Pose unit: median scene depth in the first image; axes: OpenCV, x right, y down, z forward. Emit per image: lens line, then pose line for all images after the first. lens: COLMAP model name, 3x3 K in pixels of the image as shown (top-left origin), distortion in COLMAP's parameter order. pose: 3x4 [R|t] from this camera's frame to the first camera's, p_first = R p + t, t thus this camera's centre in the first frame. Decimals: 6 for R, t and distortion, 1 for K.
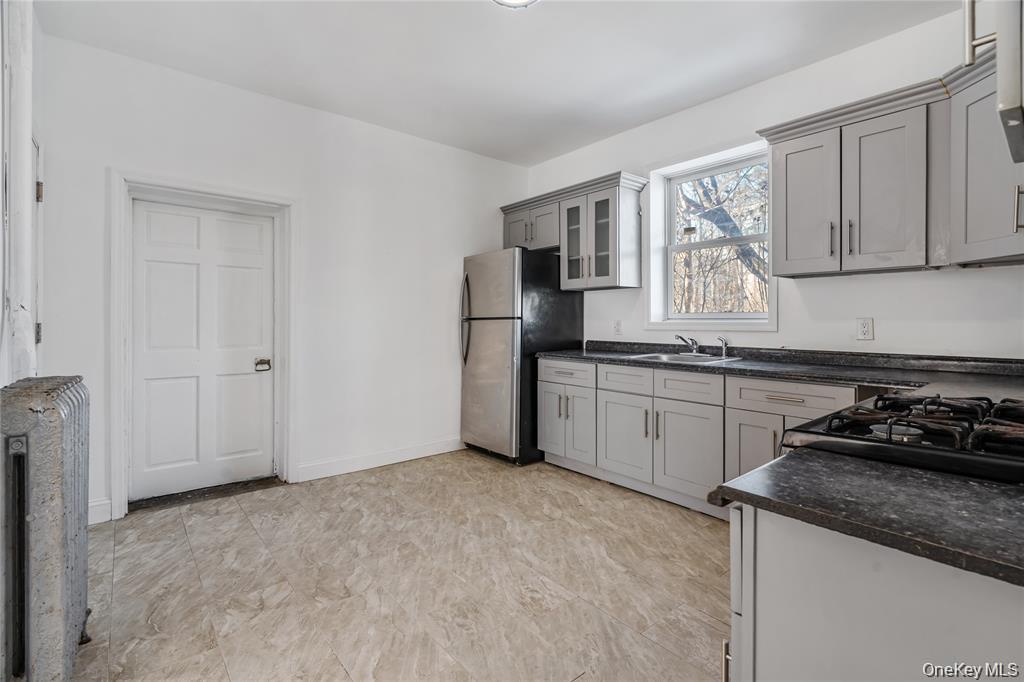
lens RADIAL K [[475.2, 0, 508.5], [0, 475.2, 321.0], [0, 0, 1]] dist [-0.002190, -0.000019]
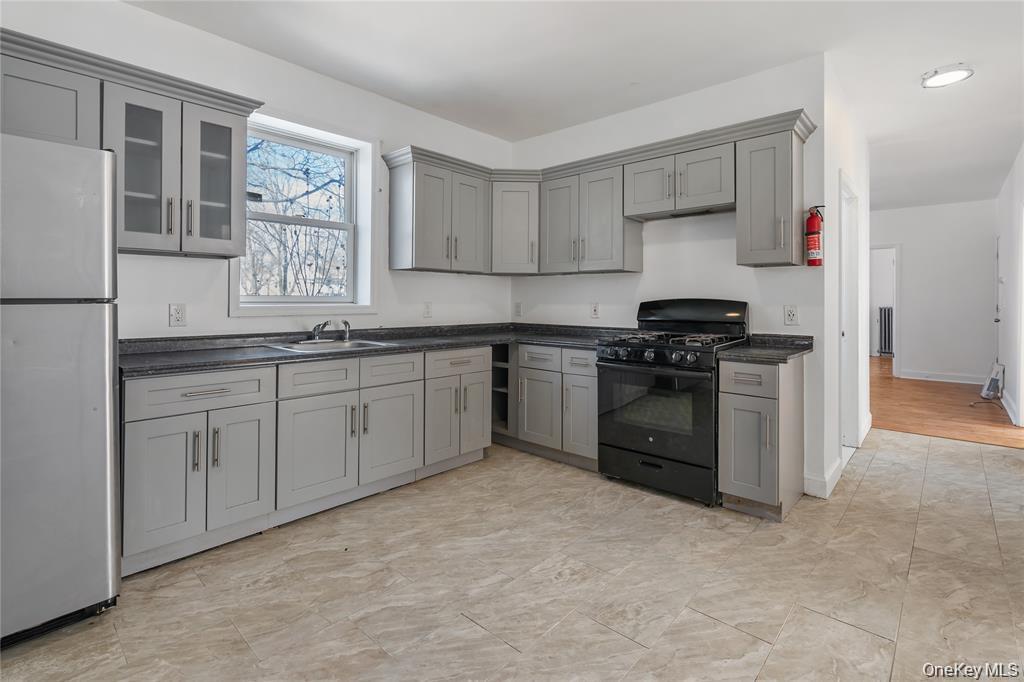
lens RADIAL K [[472.5, 0, 515.3], [0, 472.5, 299.2], [0, 0, 1]] dist [-0.002210, -0.000273]
pose [[-0.128461, 0.006256, 0.991695, -0.631100], [0.001068, 0.999980, -0.006170, -0.005678], [-0.991714, 0.000267, -0.128465, 0.828828]]
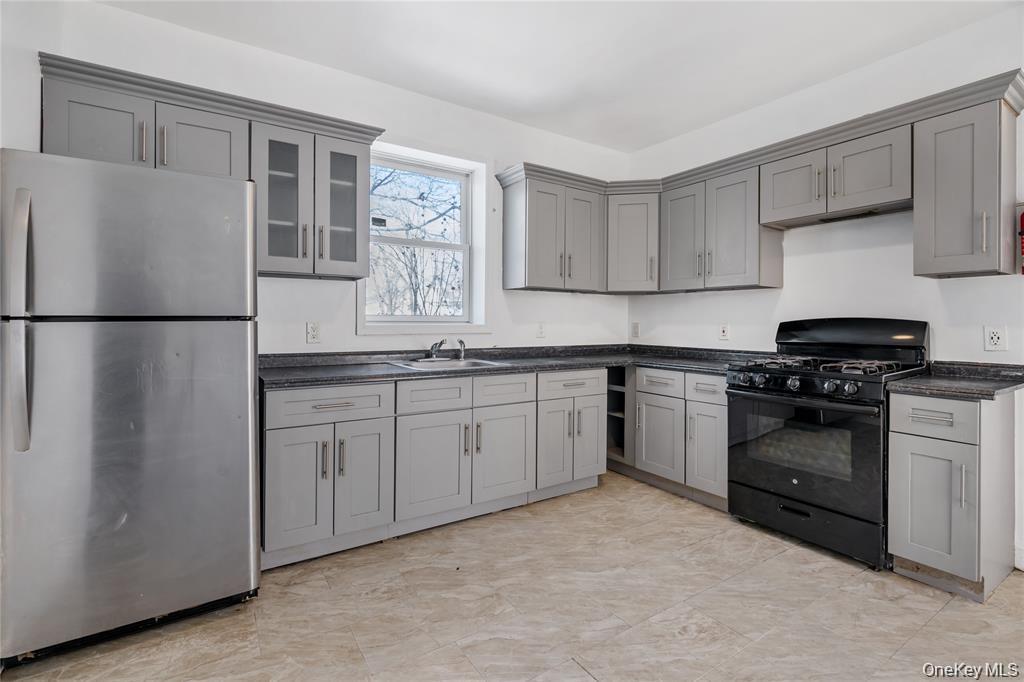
lens RADIAL K [[466.4, 0, 517.2], [0, 466.4, 323.3], [0, 0, 1]] dist [-0.009282, 0.000103]
pose [[0.112042, 0.001318, 0.993703, -0.571996], [-0.000989, 0.999999, -0.001215, -0.000877], [-0.993703, -0.000847, 0.112043, 0.823323]]
